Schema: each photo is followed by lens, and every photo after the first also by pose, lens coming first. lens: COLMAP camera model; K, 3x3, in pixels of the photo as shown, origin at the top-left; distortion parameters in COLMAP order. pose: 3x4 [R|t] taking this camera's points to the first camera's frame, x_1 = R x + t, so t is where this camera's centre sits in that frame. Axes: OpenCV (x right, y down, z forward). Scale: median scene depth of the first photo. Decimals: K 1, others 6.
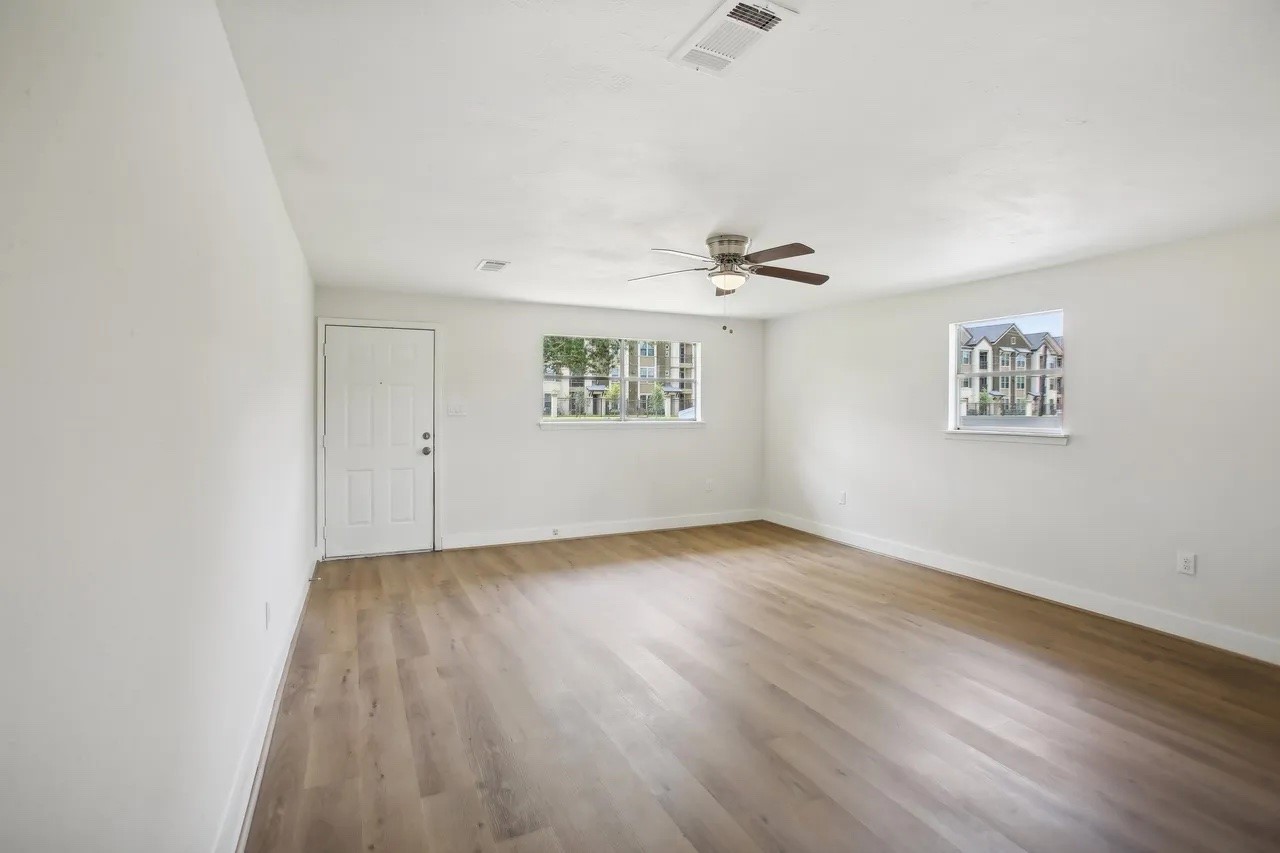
lens RADIAL K [[625.7, 0, 631.7], [0, 625.7, 430.2], [0, 0, 1]] dist [-0.071239, 0.031882]
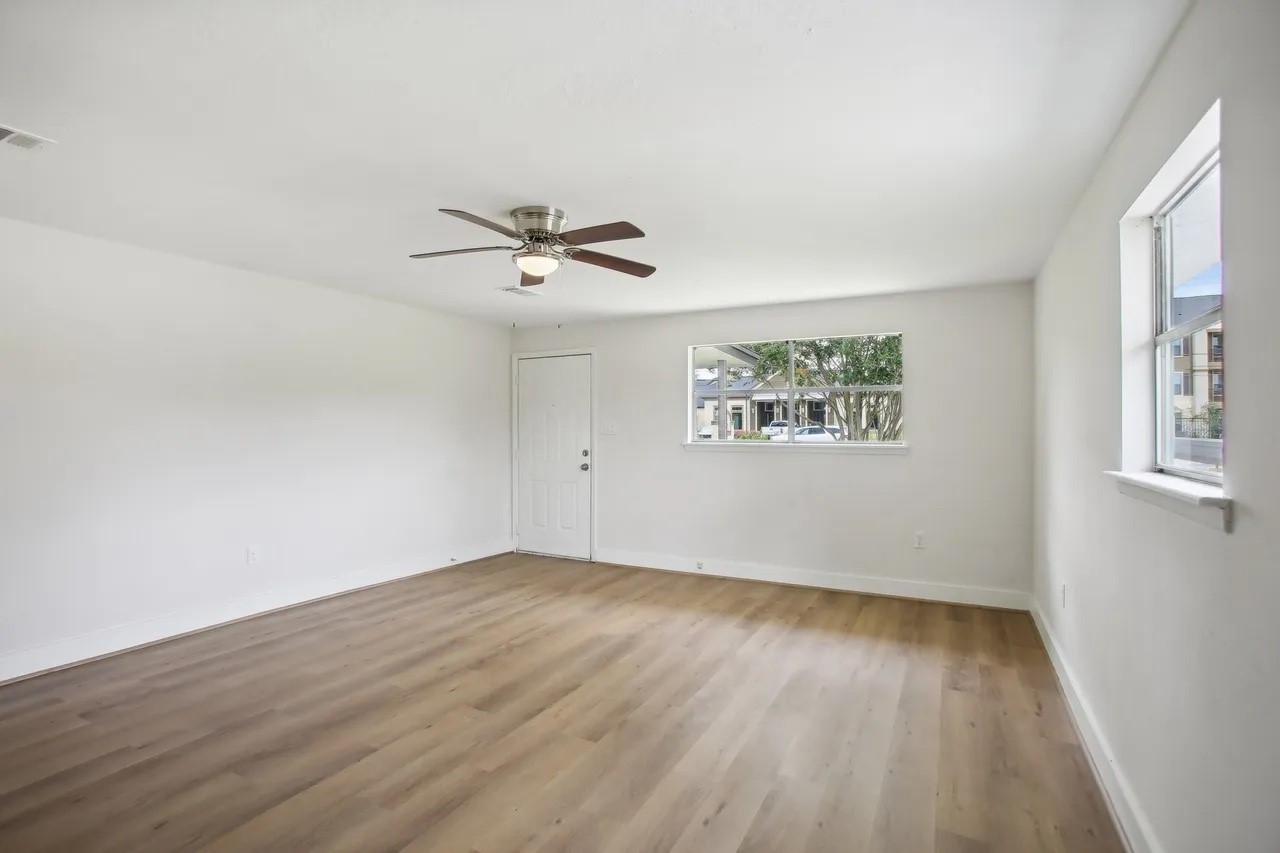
lens RADIAL K [[625.7, 0, 631.7], [0, 625.7, 430.2], [0, 0, 1]] dist [-0.071239, 0.031882]
pose [[0.562312, -0.009189, -0.826874, 0.617128], [-0.031947, 0.998950, -0.032826, 0.002118], [0.826308, 0.044875, 0.561428, 0.453246]]
